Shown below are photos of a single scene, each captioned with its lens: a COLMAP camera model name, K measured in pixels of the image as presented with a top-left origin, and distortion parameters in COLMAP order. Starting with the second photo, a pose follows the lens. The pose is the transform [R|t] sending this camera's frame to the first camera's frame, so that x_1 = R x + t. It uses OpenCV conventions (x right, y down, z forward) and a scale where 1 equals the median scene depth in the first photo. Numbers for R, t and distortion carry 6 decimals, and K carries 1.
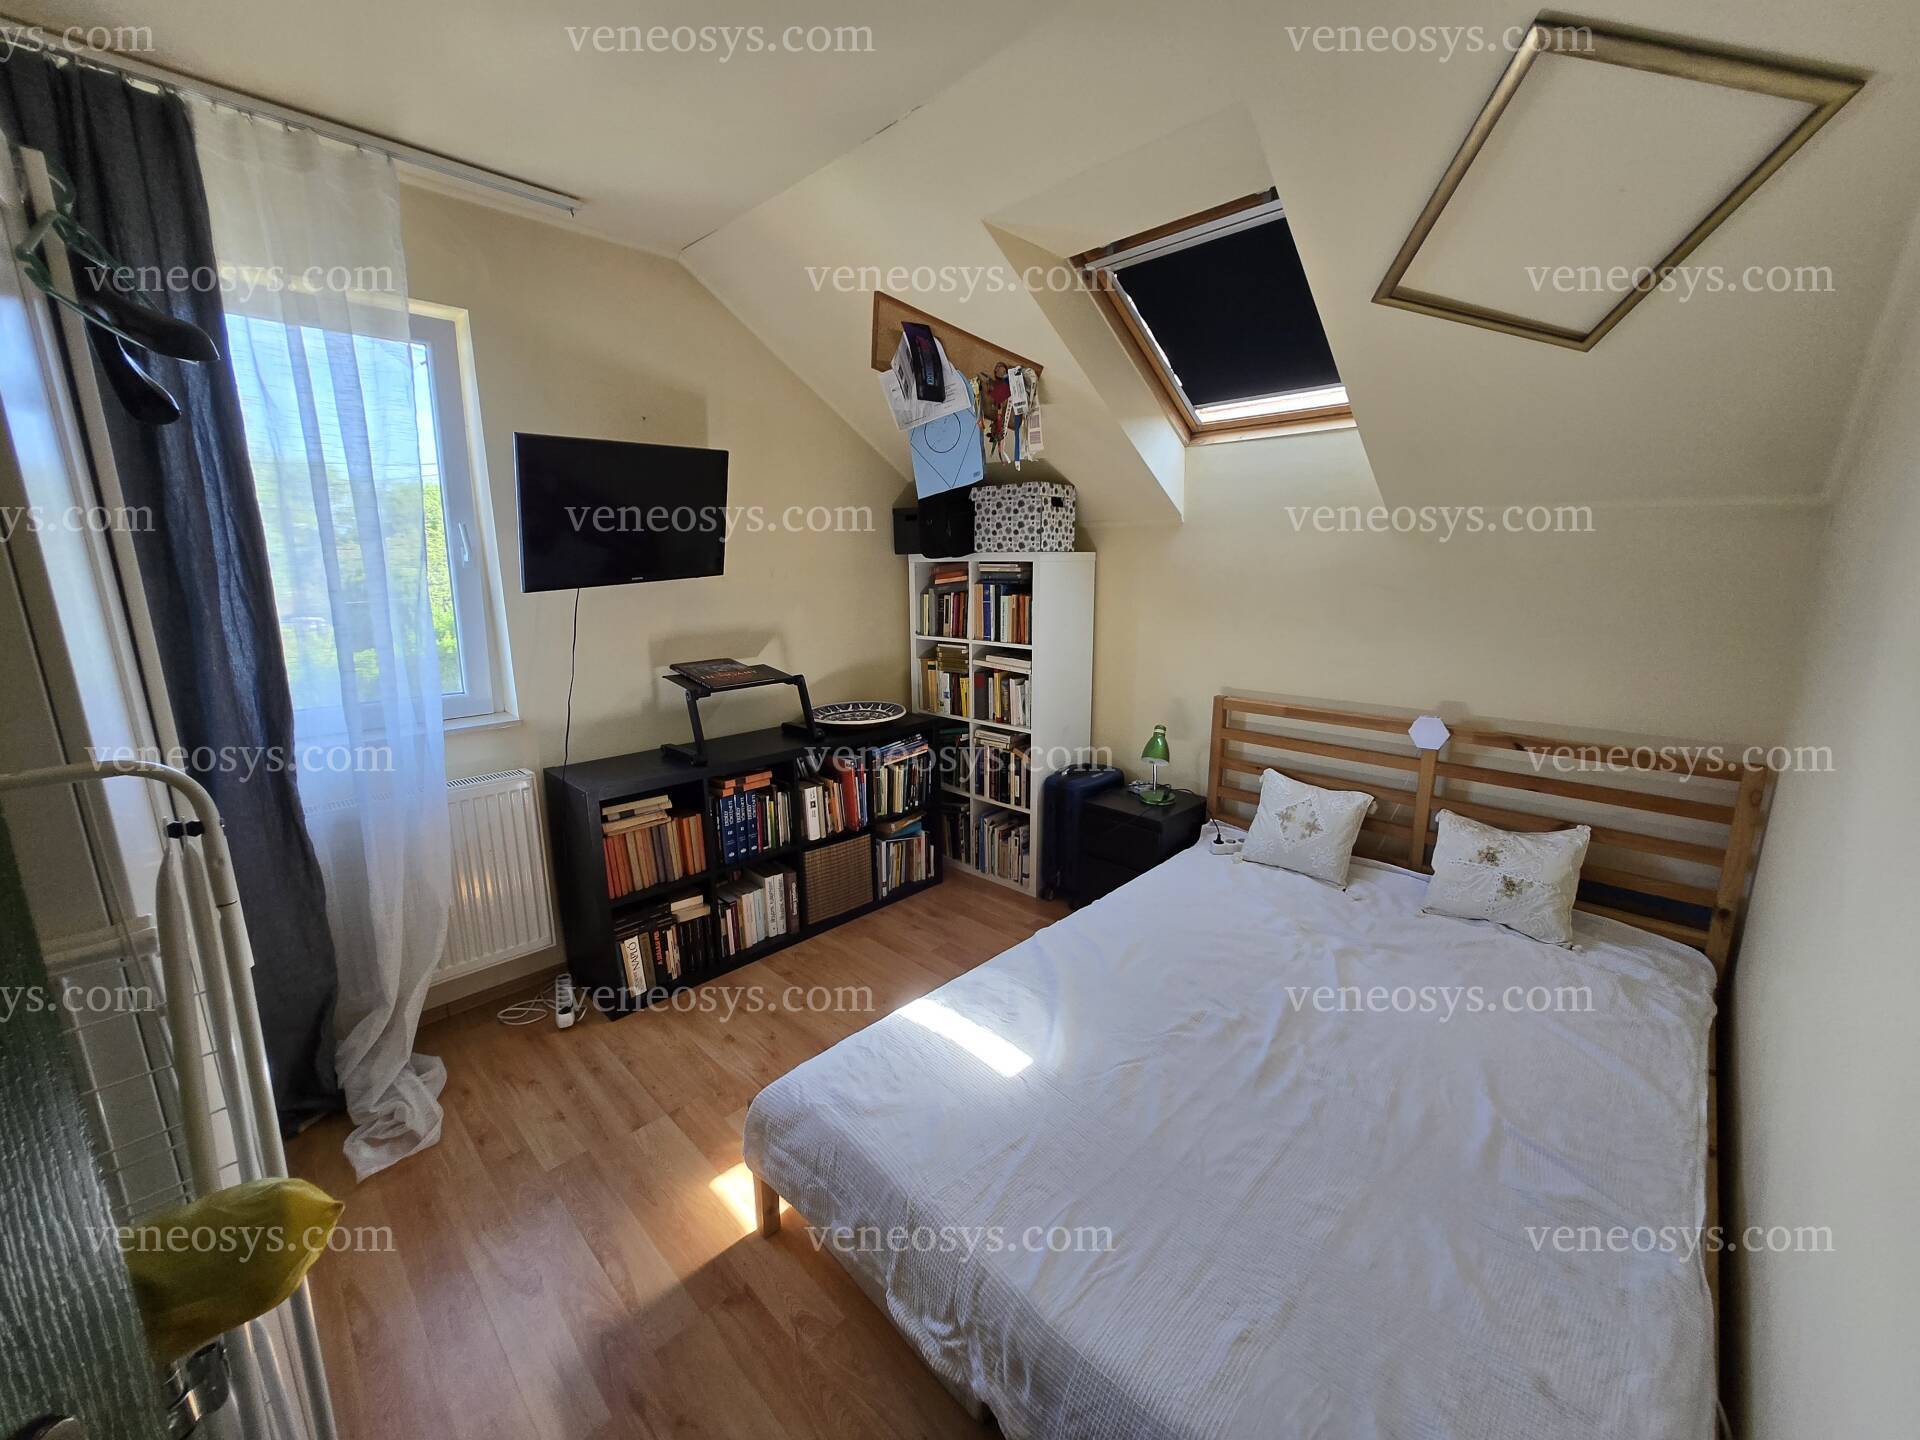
lens RADIAL K [[751.8, 0, 958.7], [0, 751.8, 722.8], [0, 0, 1]] dist [-0.003980, 0.001198]
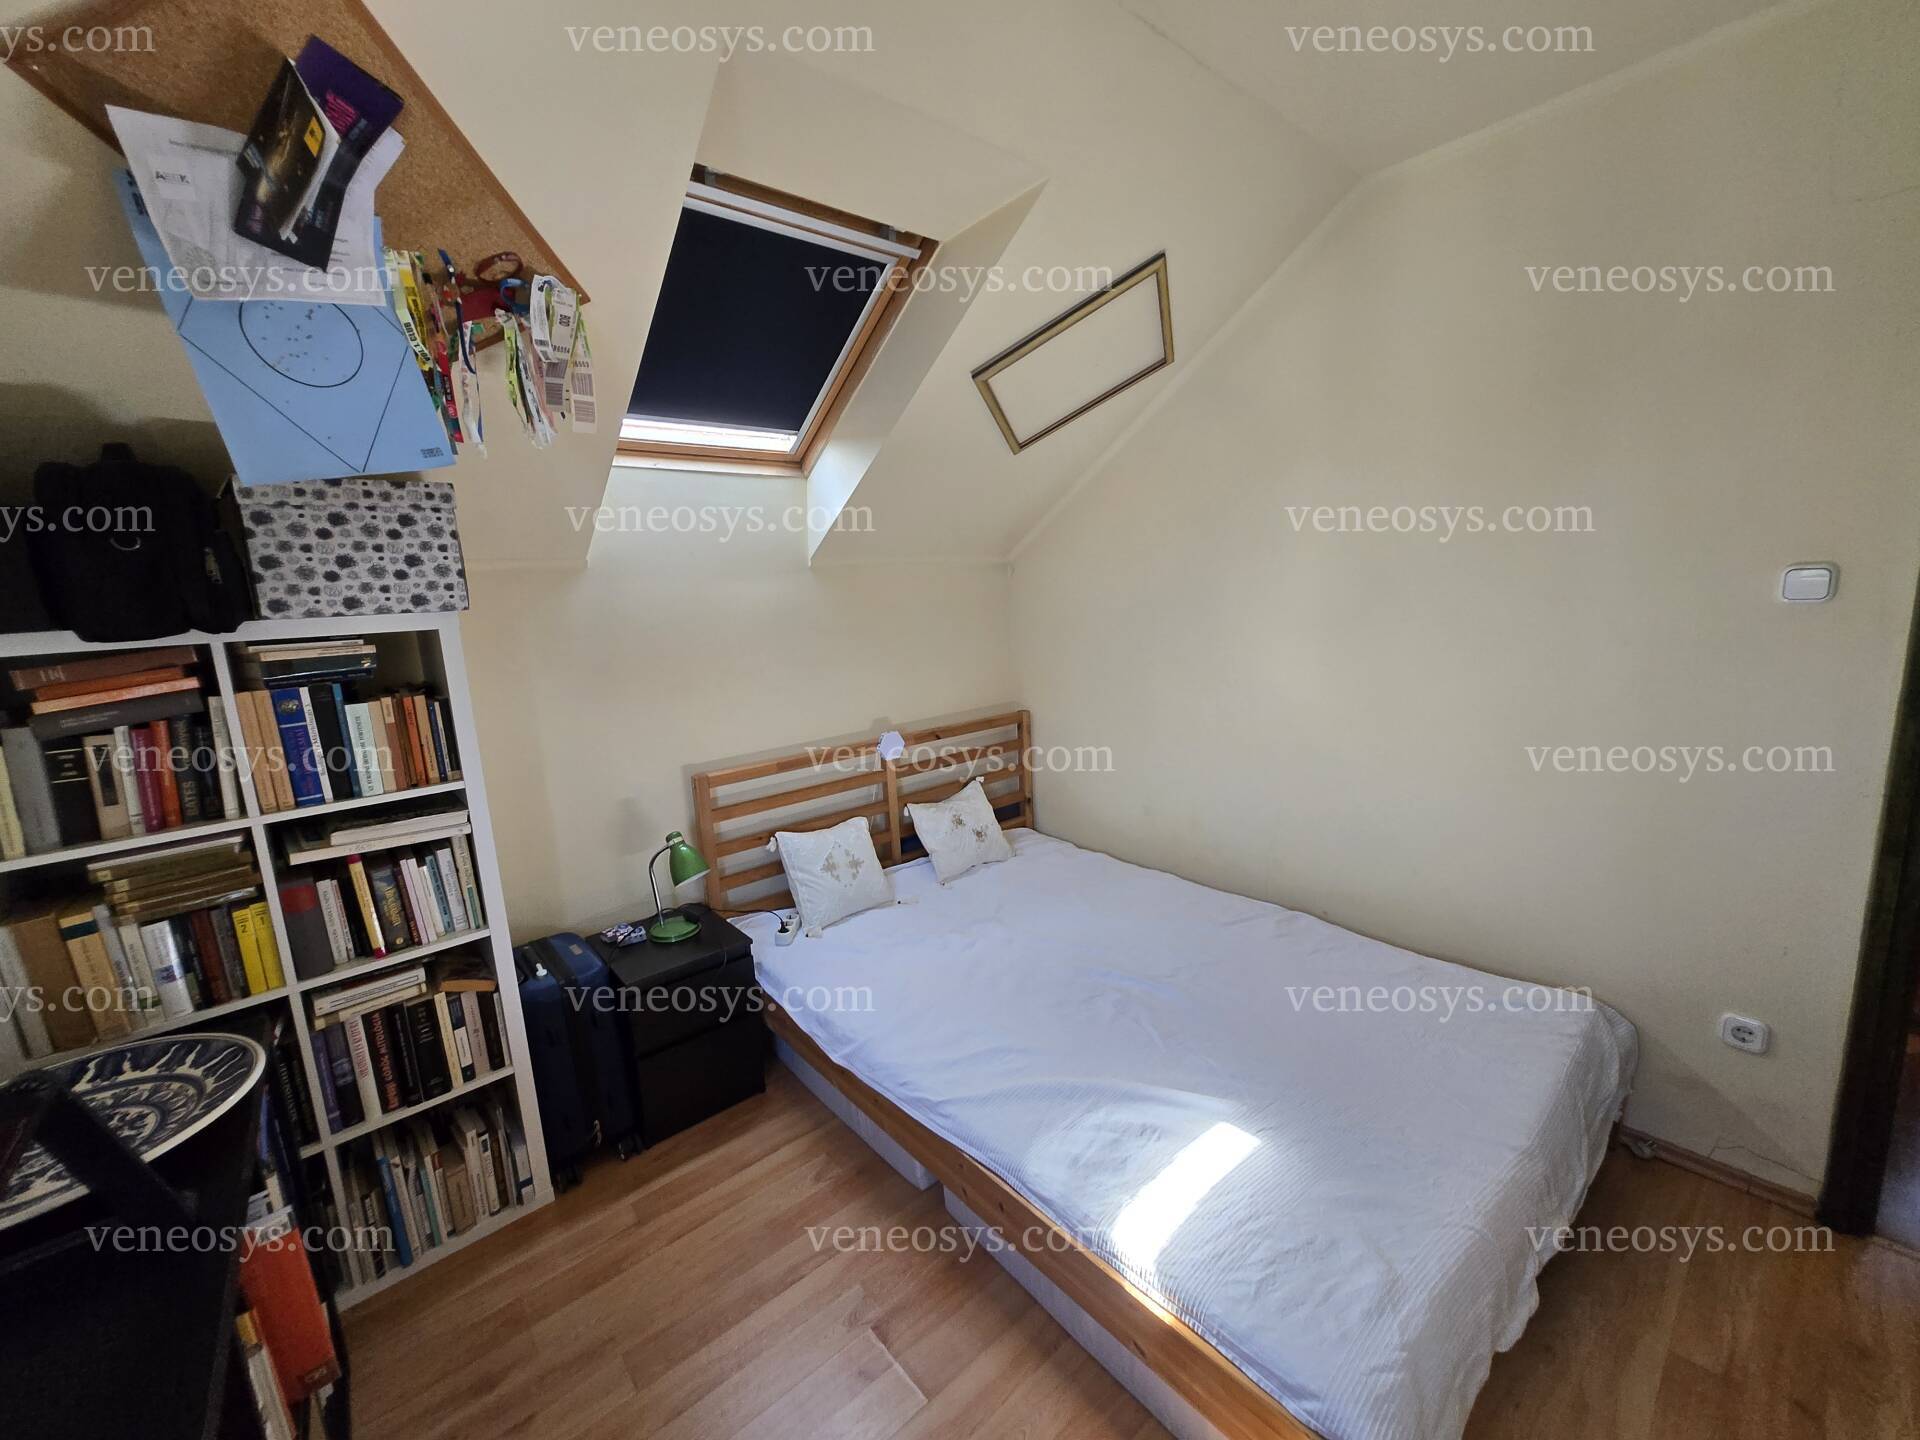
lens RADIAL K [[751.8, 0, 959.5], [0, 751.8, 721.0], [0, 0, 1]] dist [-0.003980, 0.001198]
pose [[0.084775, -0.172820, 0.981298, -0.386644], [0.261284, 0.954236, 0.145481, -0.125367], [-0.961532, 0.244064, 0.126050, 0.556990]]
